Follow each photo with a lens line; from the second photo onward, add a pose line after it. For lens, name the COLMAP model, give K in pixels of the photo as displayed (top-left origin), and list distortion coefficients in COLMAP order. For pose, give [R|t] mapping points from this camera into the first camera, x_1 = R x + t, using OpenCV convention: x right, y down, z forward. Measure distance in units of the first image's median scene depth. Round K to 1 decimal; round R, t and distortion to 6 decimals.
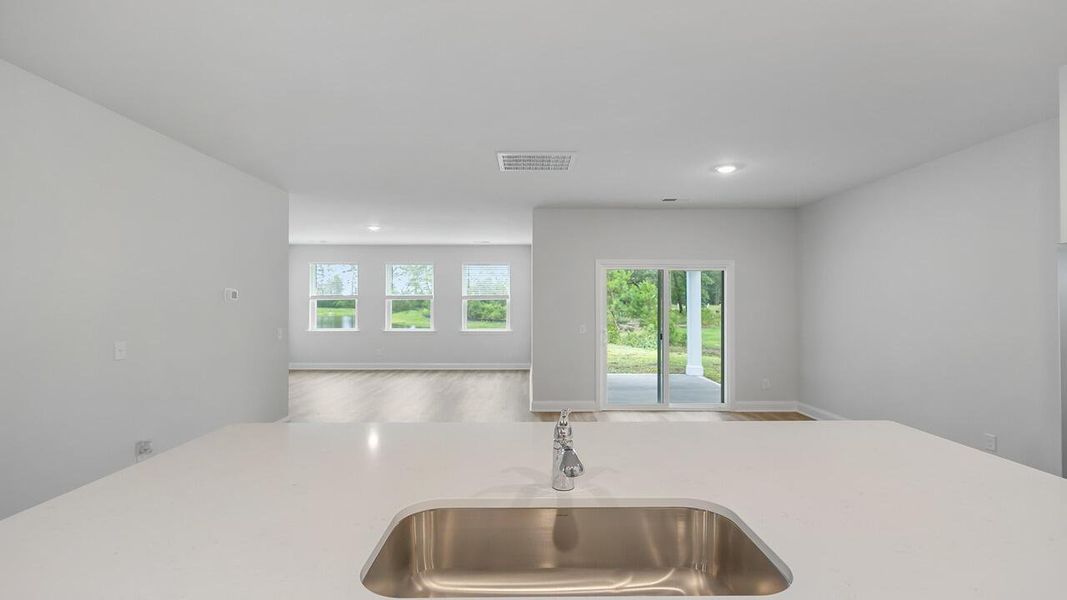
lens RADIAL K [[512.7, 0, 537.8], [0, 512.7, 305.8], [0, 0, 1]] dist [0.010857, 0.000090]
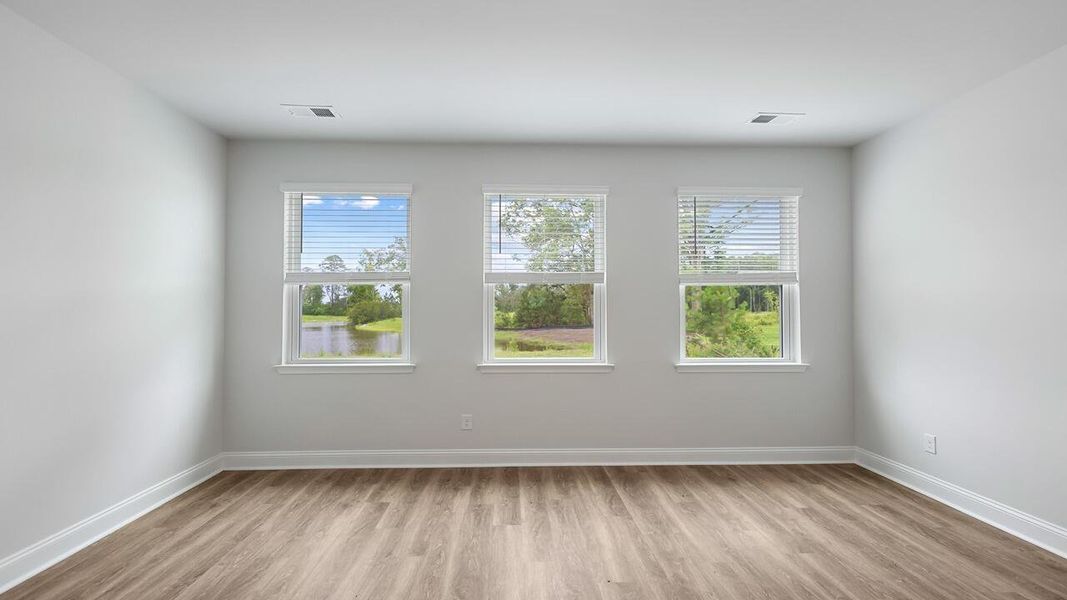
lens RADIAL K [[512.7, 0, 537.8], [0, 512.7, 305.8], [0, 0, 1]] dist [0.010857, 0.000090]
pose [[0.999644, -0.001678, 0.026635, -0.348611], [0.002060, 0.999896, -0.014306, 0.013814], [-0.026608, 0.014355, 0.999543, 0.804089]]
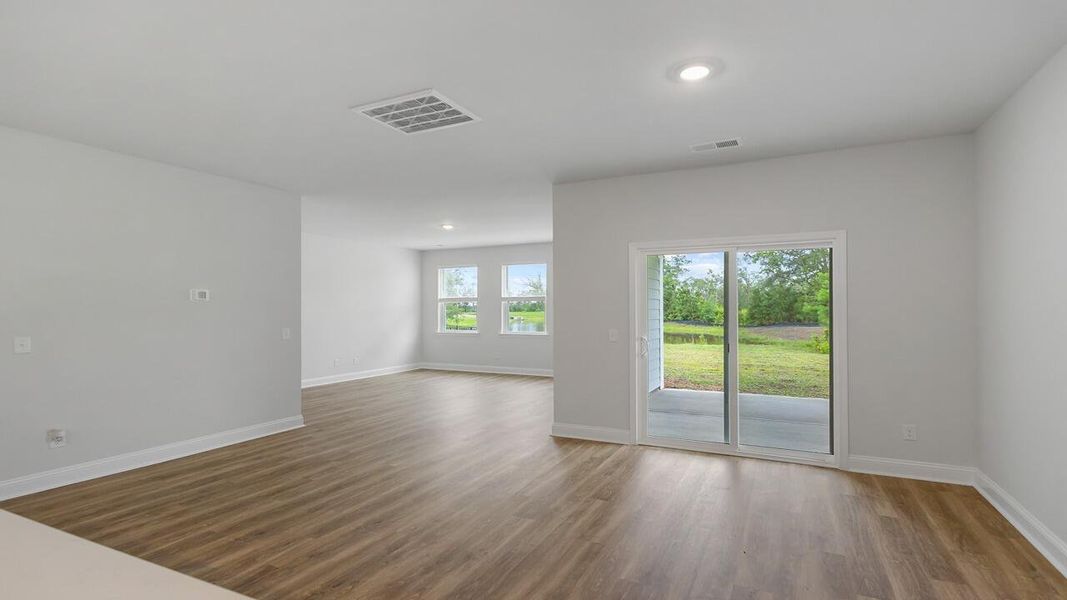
lens RADIAL K [[512.7, 0, 537.8], [0, 512.7, 305.8], [0, 0, 1]] dist [0.010857, 0.000090]
pose [[0.887907, -0.008170, -0.459951, 0.275692], [0.004109, 0.999943, -0.009828, 0.007840], [0.460005, 0.006837, 0.887890, 0.218338]]
